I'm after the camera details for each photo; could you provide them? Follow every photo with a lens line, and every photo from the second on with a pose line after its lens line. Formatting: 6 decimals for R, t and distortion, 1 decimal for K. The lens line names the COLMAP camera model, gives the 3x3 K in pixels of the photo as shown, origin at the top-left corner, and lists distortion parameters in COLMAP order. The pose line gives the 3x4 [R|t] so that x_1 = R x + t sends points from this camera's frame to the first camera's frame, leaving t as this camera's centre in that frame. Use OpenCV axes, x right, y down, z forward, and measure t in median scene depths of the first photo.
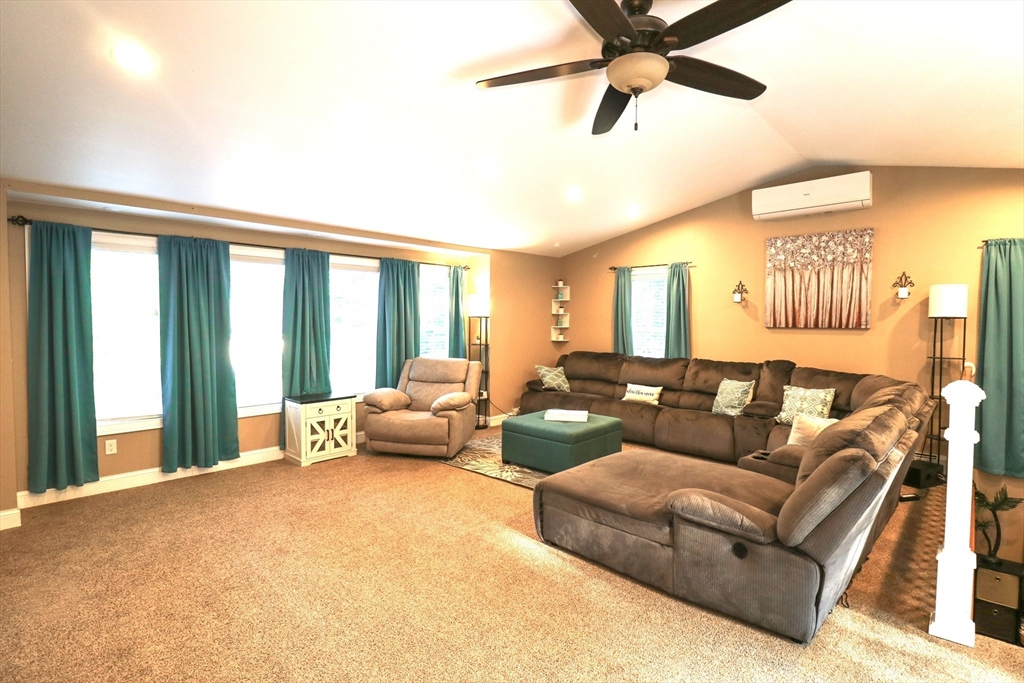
lens RADIAL K [[482.3, 0, 534.0], [0, 482.3, 347.1], [0, 0, 1]] dist [-0.017427, -0.004652]
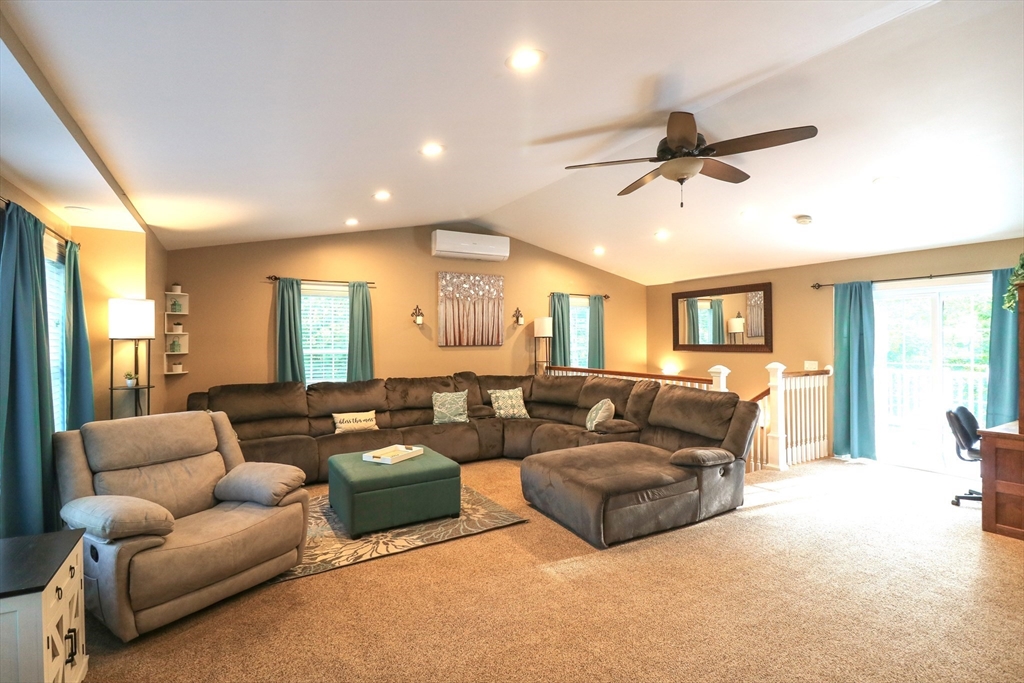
lens RADIAL K [[482.3, 0, 504.5], [0, 482.3, 340.1], [0, 0, 1]] dist [-0.017427, -0.004652]
pose [[0.310455, -0.010039, 0.950535, -0.676965], [0.060255, 0.998141, -0.009138, -0.039388], [-0.948676, 0.060112, 0.310483, 0.538993]]
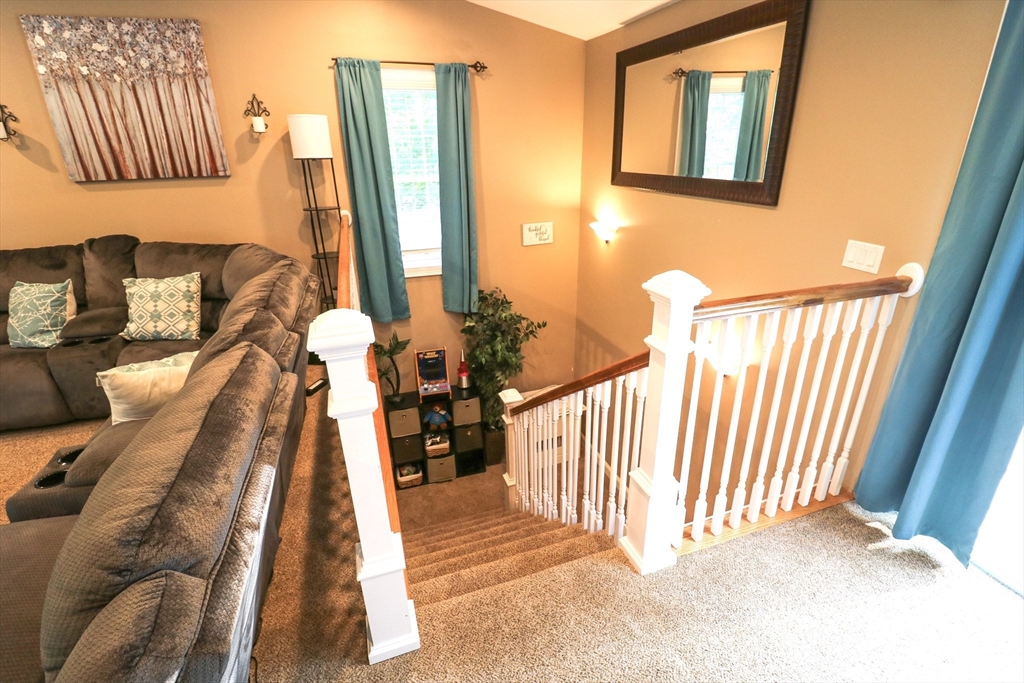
lens RADIAL K [[482.3, 0, 513.0], [0, 482.3, 338.4], [0, 0, 1]] dist [-0.017427, -0.004652]
pose [[0.486543, -0.333290, 0.807585, 0.232588], [0.059563, 0.934877, 0.349938, -0.035849], [-0.871624, -0.122158, 0.474710, 0.234193]]
